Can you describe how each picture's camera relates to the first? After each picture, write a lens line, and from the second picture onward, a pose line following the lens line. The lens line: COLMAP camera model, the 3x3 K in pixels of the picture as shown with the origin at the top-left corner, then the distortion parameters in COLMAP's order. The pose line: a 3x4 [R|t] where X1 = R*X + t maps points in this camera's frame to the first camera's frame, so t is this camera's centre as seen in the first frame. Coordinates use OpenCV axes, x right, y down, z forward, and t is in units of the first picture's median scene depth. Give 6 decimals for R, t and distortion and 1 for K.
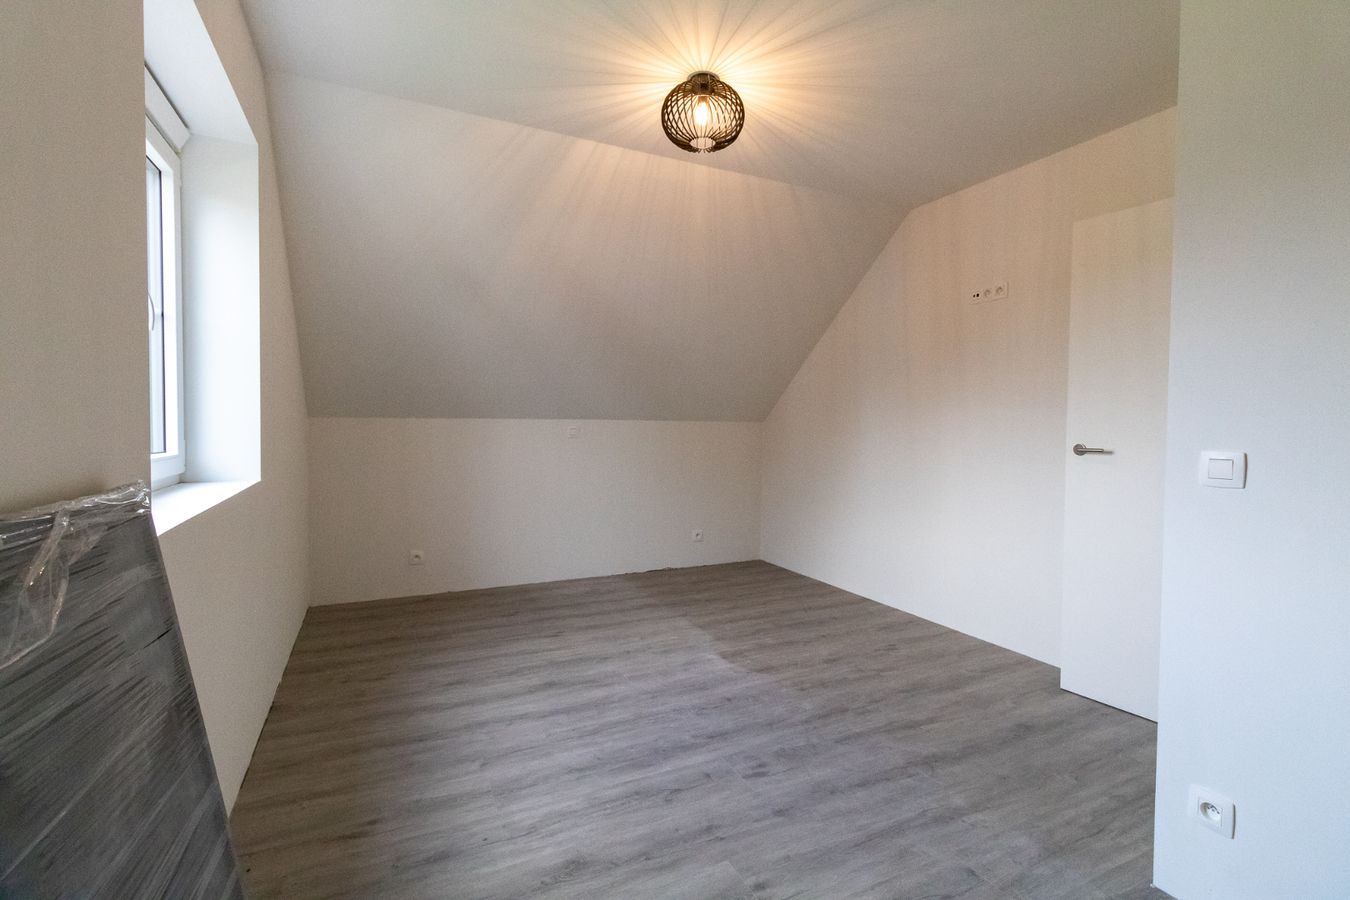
lens RADIAL K [[615.9, 0, 683.8], [0, 615.9, 438.3], [0, 0, 1]] dist [-0.002908, 0.000471]
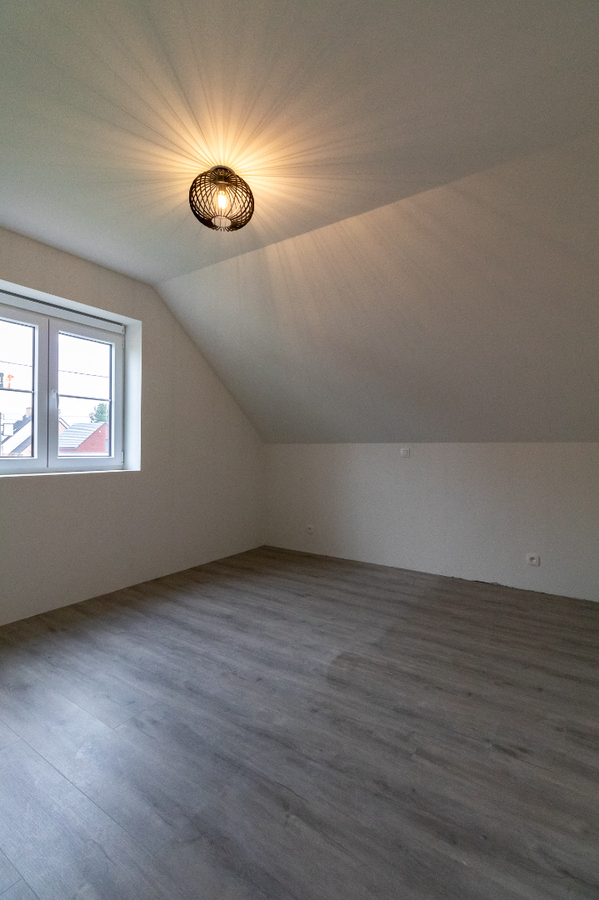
lens RADIAL K [[410.6, 0, 299.1], [0, 410.6, 446.5], [0, 0, 1]] dist [-0.002908, 0.000471]
pose [[0.503778, -0.011562, -0.863756, 0.641052], [-0.023981, 0.999338, -0.027363, 0.007216], [0.863500, 0.034499, 0.503167, 0.547981]]
